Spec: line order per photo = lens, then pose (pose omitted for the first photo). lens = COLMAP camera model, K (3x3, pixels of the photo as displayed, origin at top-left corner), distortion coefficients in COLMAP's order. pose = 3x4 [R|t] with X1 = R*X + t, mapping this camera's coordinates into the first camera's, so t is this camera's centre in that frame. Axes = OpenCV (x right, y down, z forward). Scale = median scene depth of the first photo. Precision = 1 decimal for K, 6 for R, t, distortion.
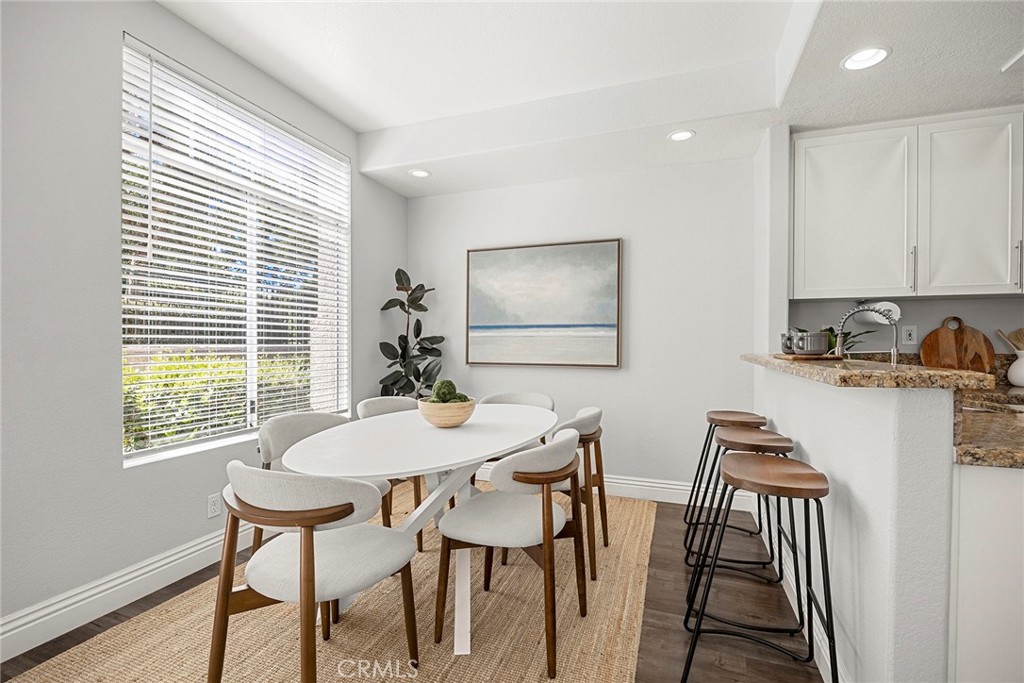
lens RADIAL K [[461.5, 0, 516.2], [0, 461.5, 349.4], [0, 0, 1]] dist [-0.002366, -0.000144]
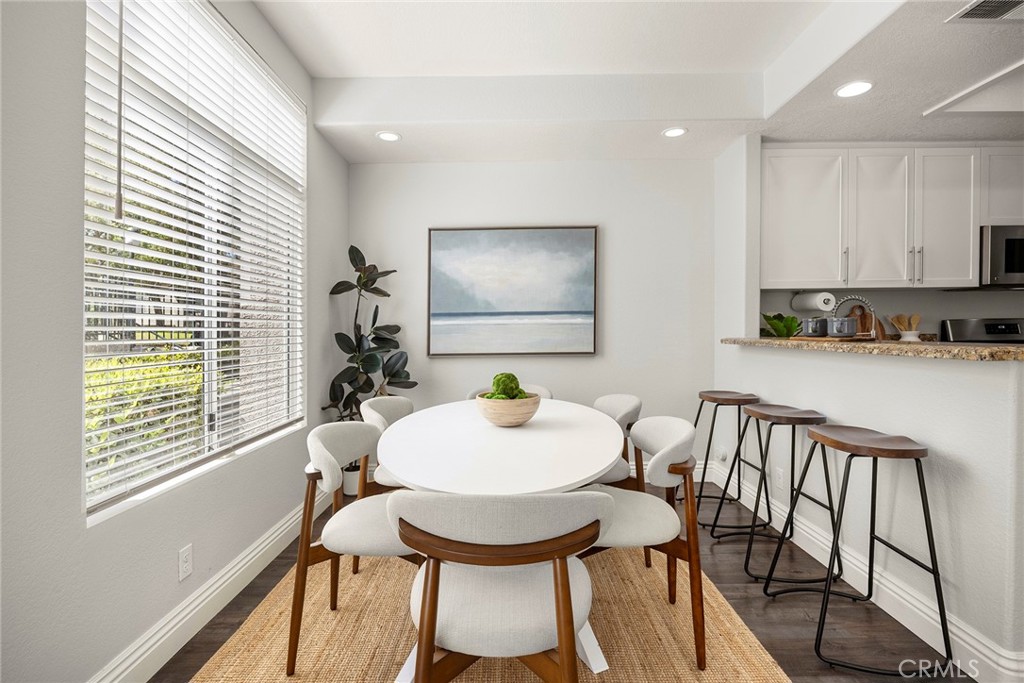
lens RADIAL K [[480.9, 0, 516.1], [0, 480.9, 337.7], [0, 0, 1]] dist [0.001348, 0.000061]
pose [[0.938011, -0.019276, 0.346069, -0.306586], [0.019528, 0.999805, 0.002758, -0.003374], [-0.346055, 0.004171, 0.938205, 0.078846]]
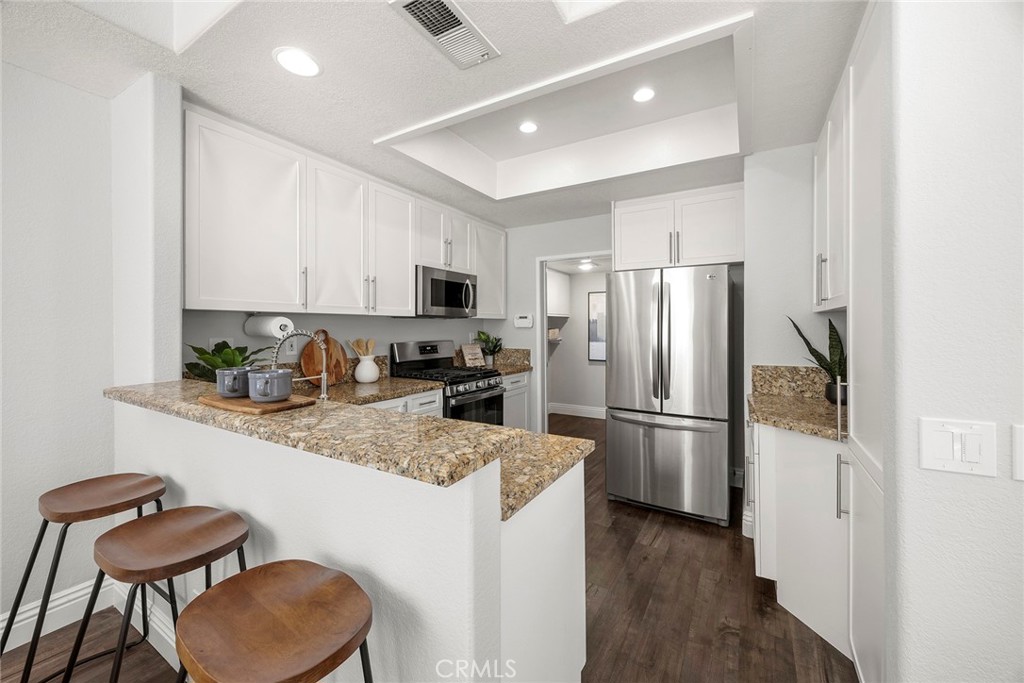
lens RADIAL K [[396.2, 0, 512.7], [0, 396.2, 330.7], [0, 0, 1]] dist [-0.000223, 0.000074]
pose [[0.196149, -0.013178, 0.980485, 0.036428], [0.016483, 0.999813, 0.010140, -0.057486], [-0.980435, 0.014172, 0.196330, 0.258660]]
